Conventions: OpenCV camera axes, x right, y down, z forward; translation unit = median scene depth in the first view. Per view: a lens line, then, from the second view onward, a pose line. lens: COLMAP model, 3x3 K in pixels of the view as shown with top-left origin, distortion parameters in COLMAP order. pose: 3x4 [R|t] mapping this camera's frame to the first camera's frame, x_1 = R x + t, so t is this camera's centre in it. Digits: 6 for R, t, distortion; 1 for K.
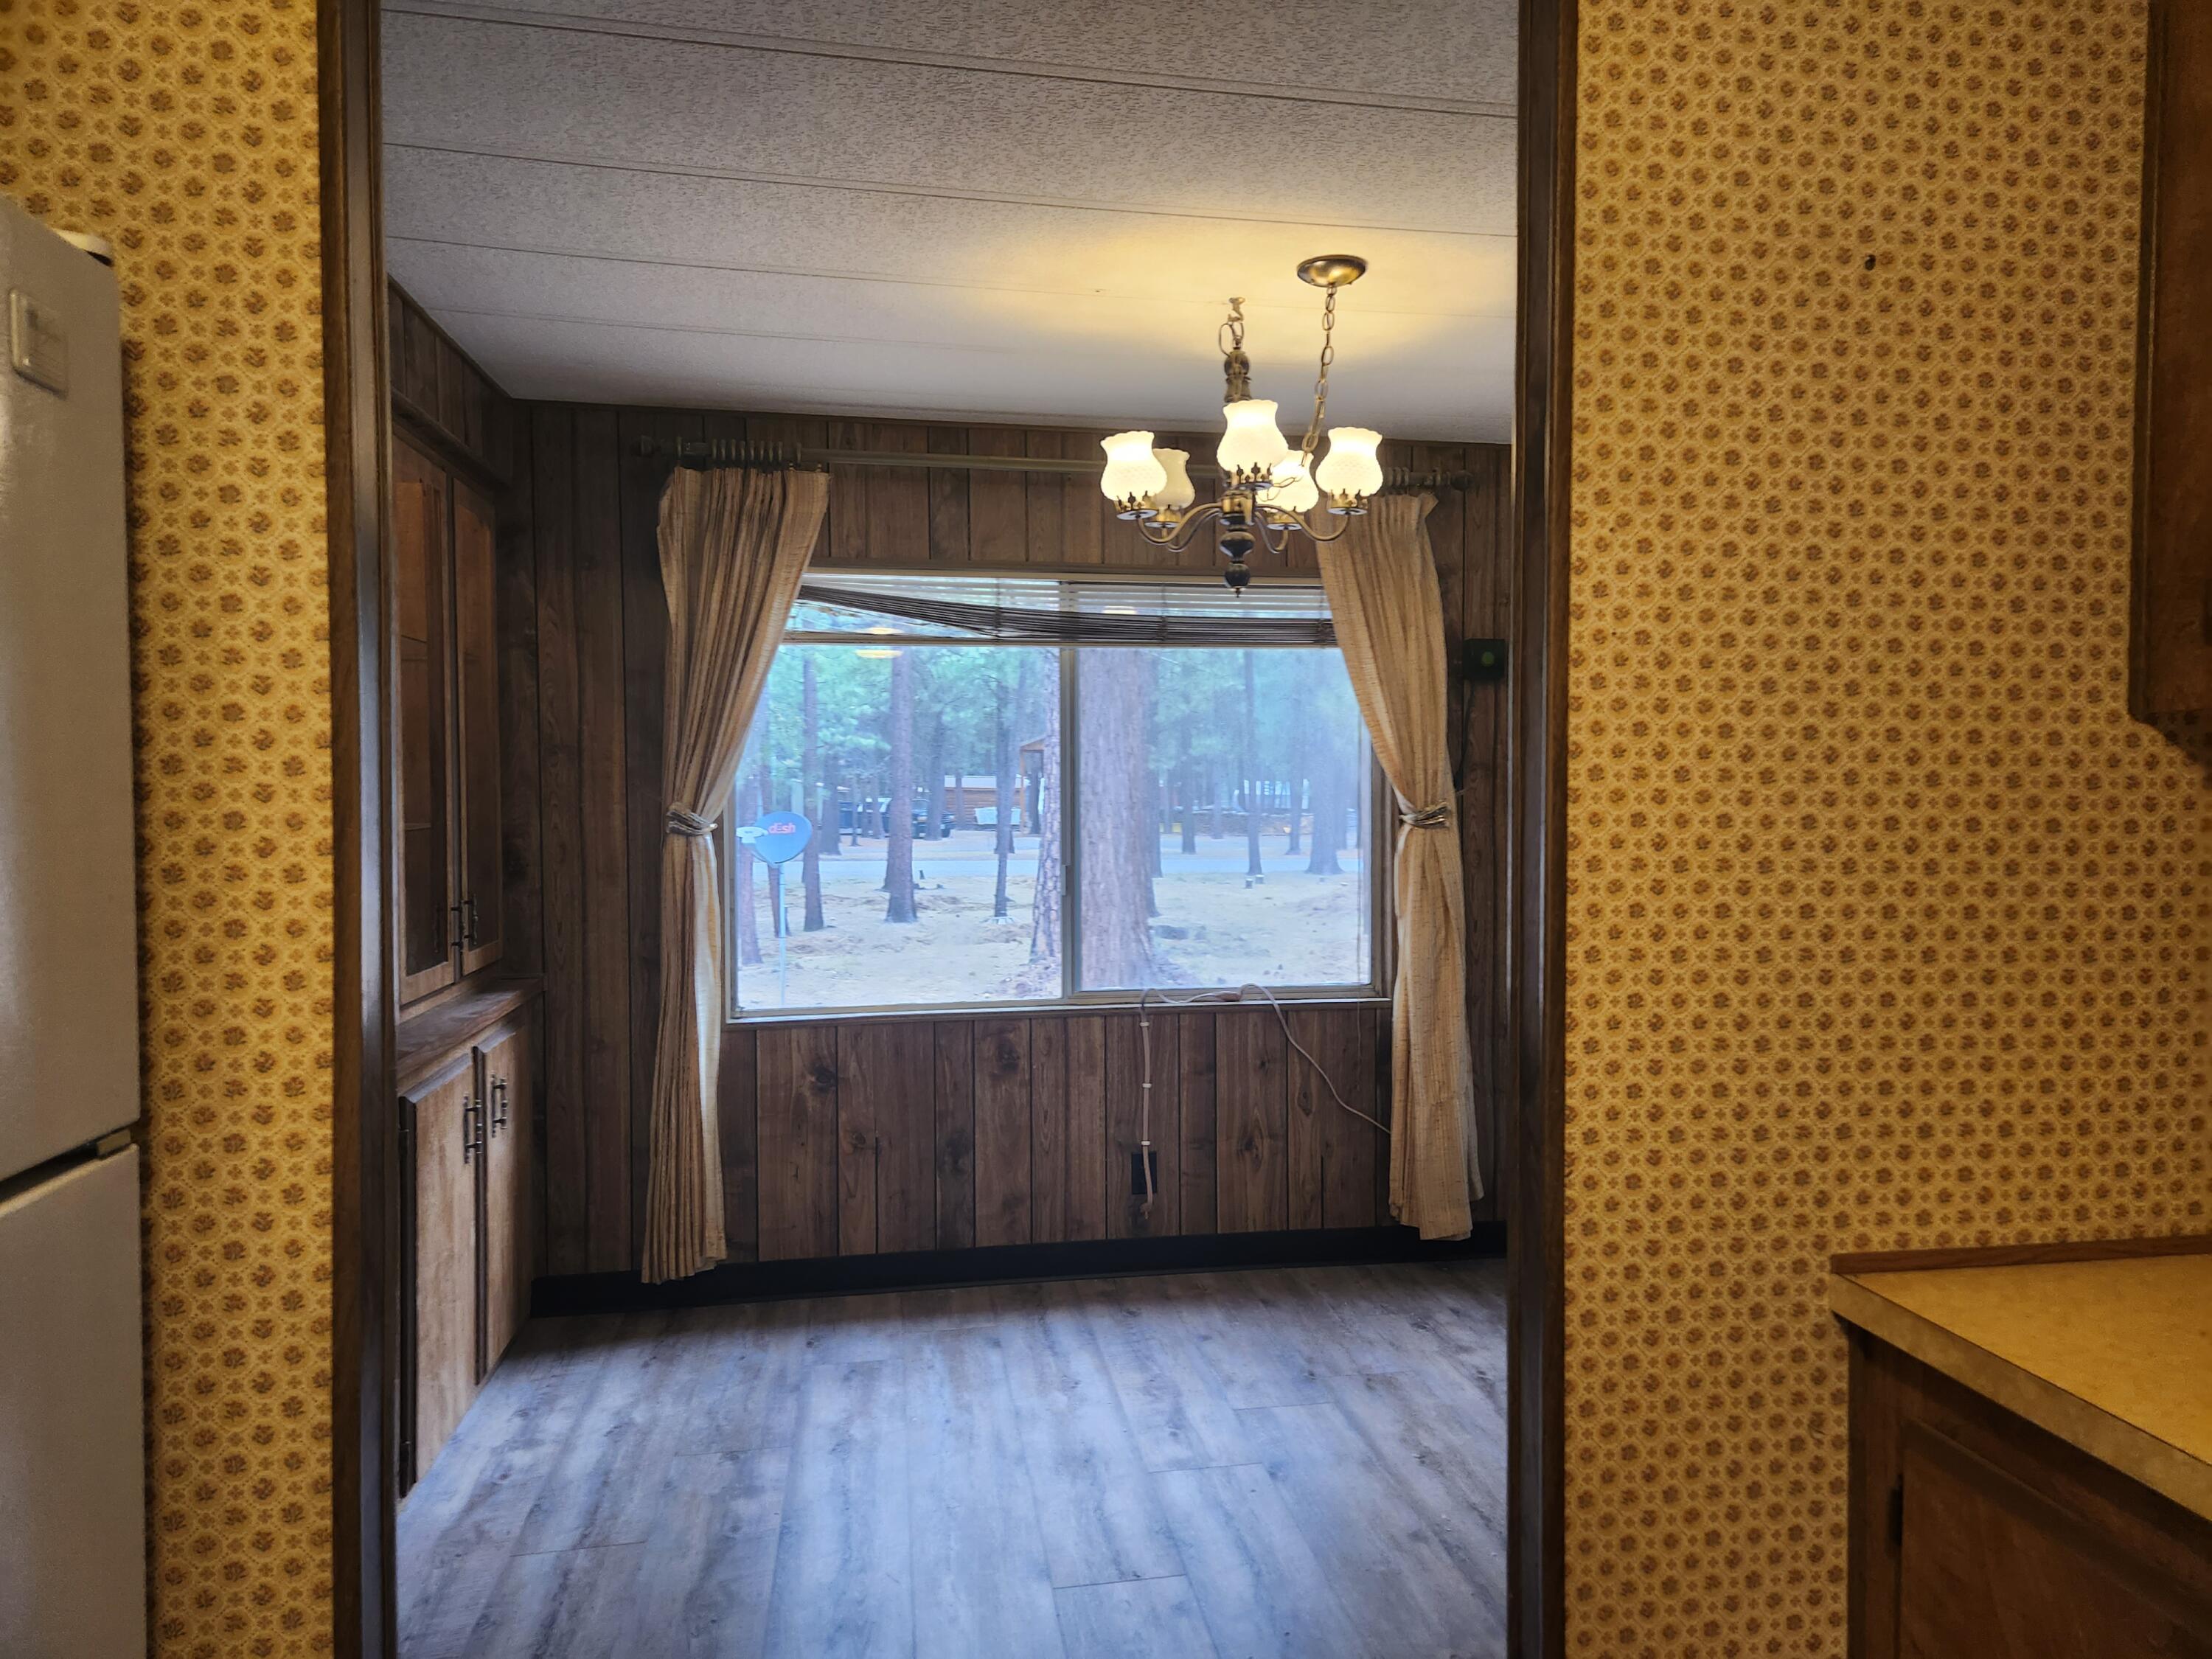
lens RADIAL K [[1487.3, 0, 1106.0], [0, 1487.3, 829.5], [0, 0, 1]] dist [0.052537, -0.000296]
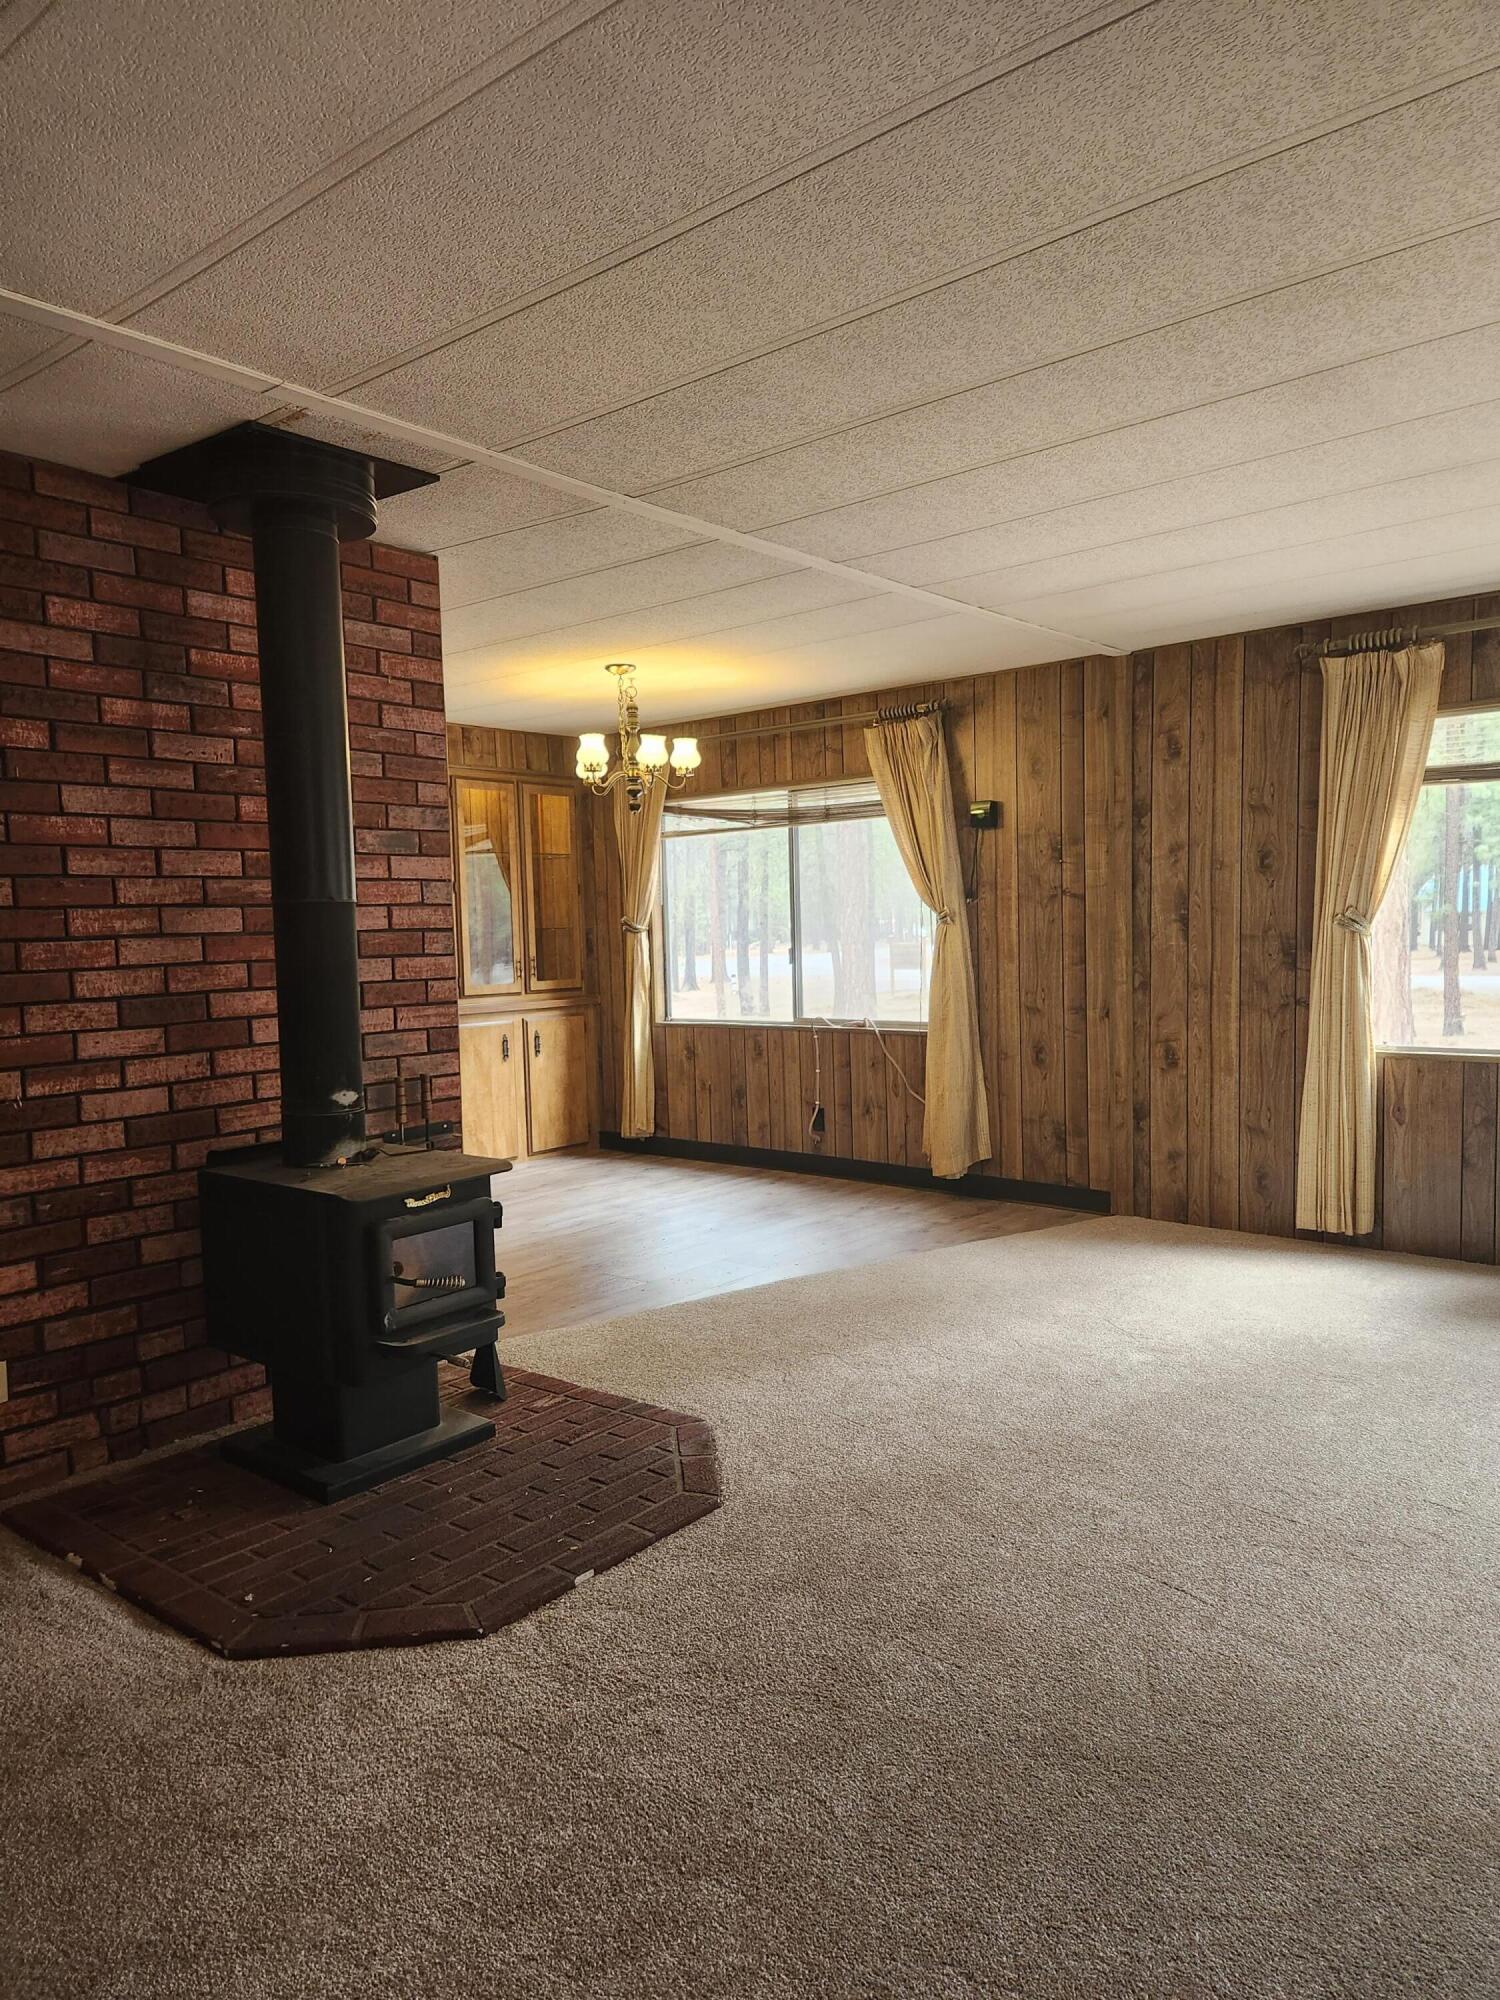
lens RADIAL K [[1327.5, 0, 750.0], [0, 1327.5, 1000.0], [0, 0, 1]] dist [-0.001870, -0.000362]
pose [[0.638658, 0.025604, -0.769065, 1.196083], [-0.011288, 0.999650, 0.023907, 0.050773], [0.769408, -0.006588, 0.638724, -0.075486]]
